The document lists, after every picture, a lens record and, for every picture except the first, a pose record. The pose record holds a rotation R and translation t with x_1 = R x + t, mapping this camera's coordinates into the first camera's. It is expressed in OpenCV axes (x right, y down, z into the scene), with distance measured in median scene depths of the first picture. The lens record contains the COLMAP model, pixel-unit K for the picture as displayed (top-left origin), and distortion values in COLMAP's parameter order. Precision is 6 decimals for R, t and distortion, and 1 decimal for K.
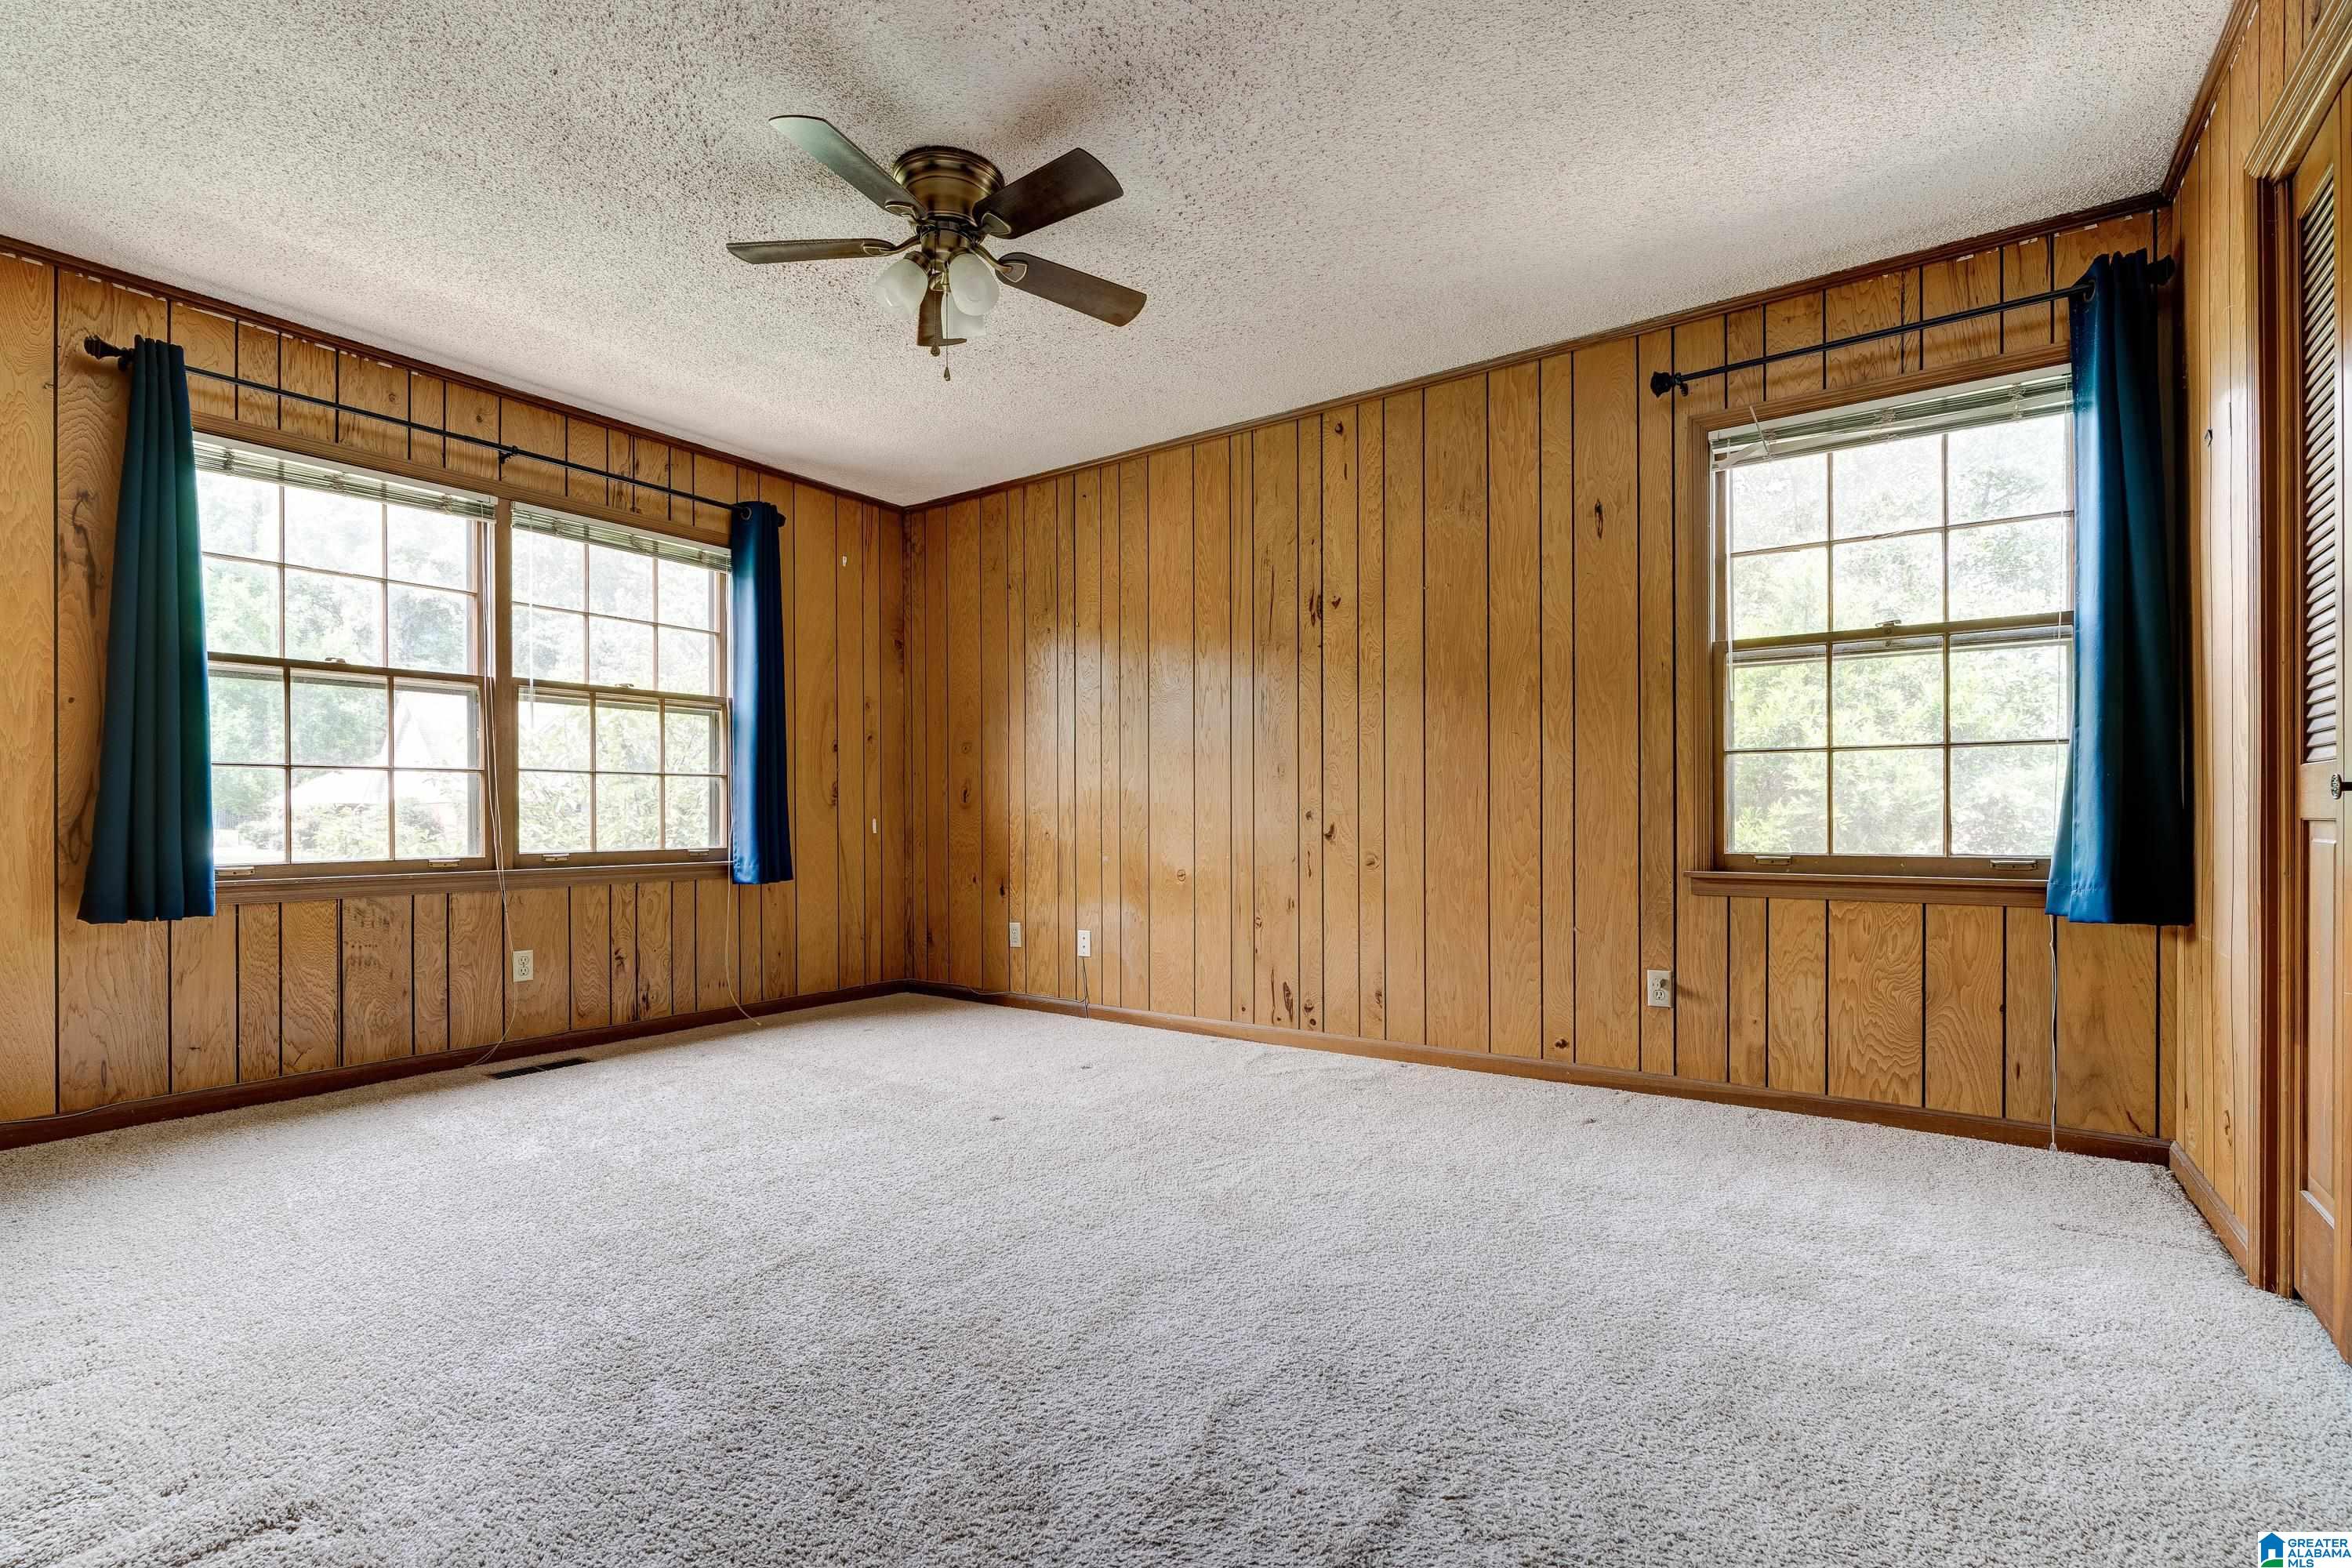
lens RADIAL K [[1059.7, 0, 1178.1], [0, 1059.7, 806.4], [0, 0, 1]] dist [0.001810, 0.000822]
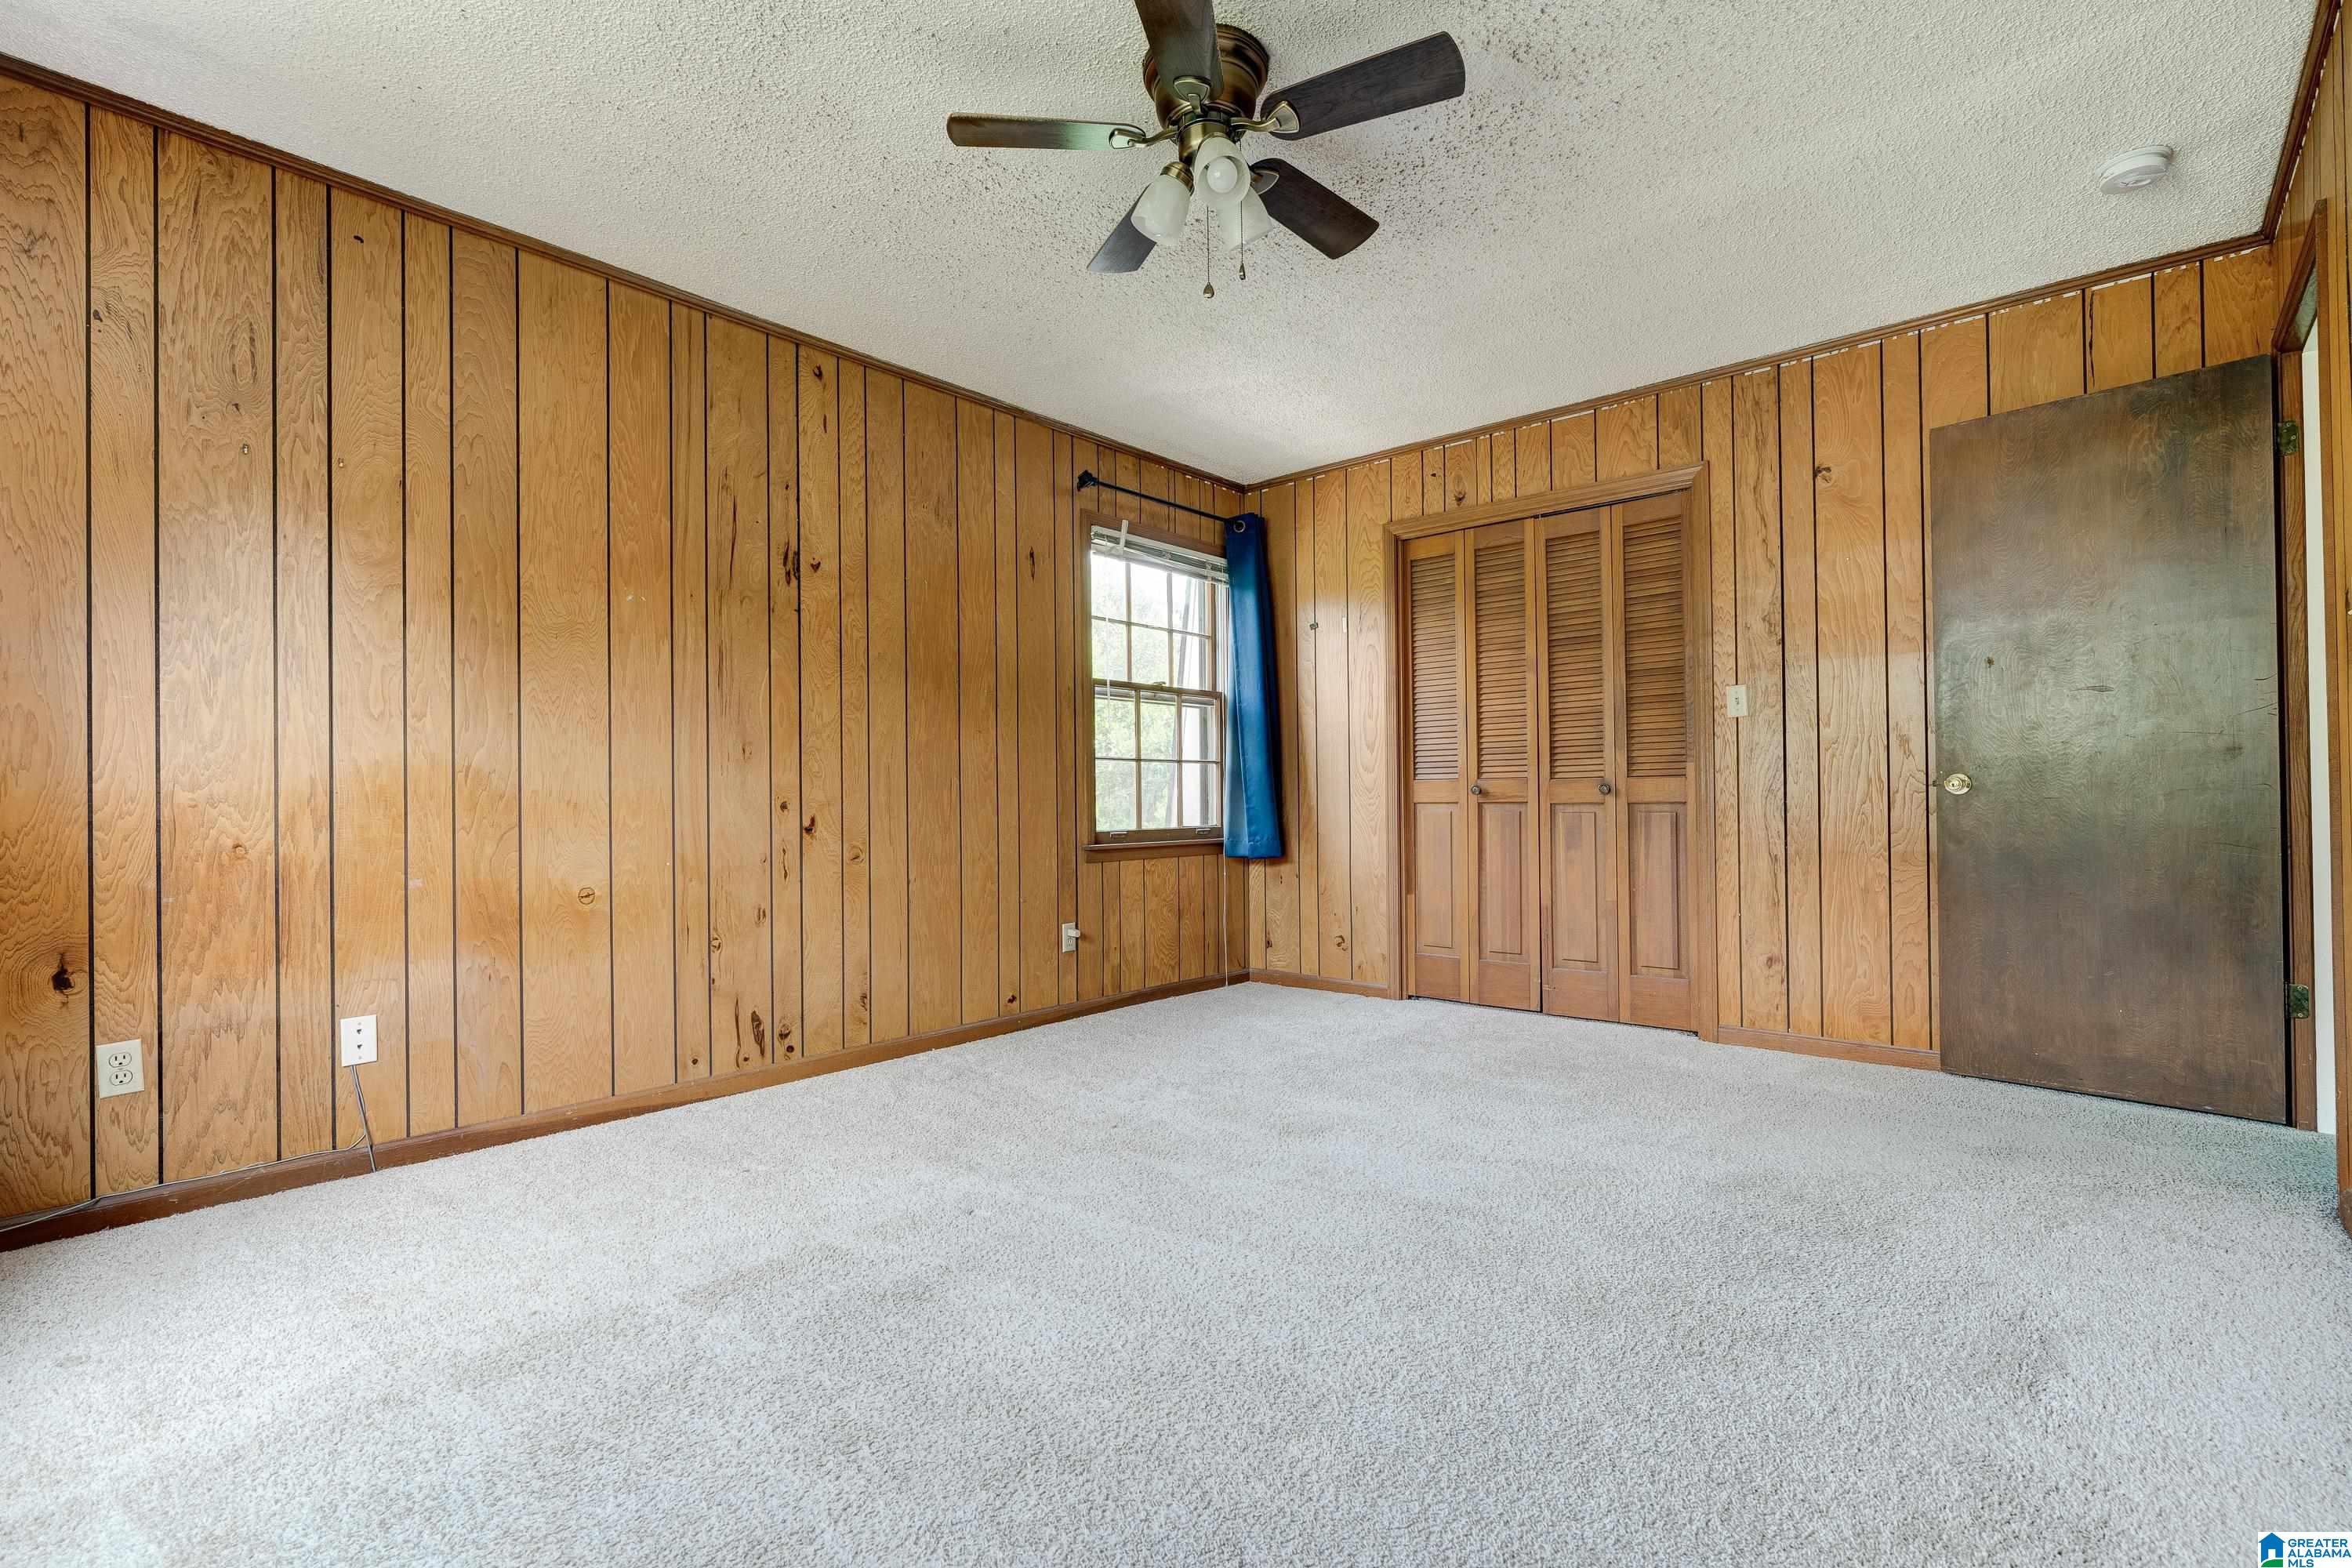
lens RADIAL K [[1059.7, 0, 1178.0], [0, 1059.7, 786.6], [0, 0, 1]] dist [0.001810, 0.000822]
pose [[0.122932, 0.014926, 0.992303, -0.701700], [0.000057, 0.999887, -0.015048, 0.005484], [-0.992415, 0.001907, 0.122918, 0.601192]]
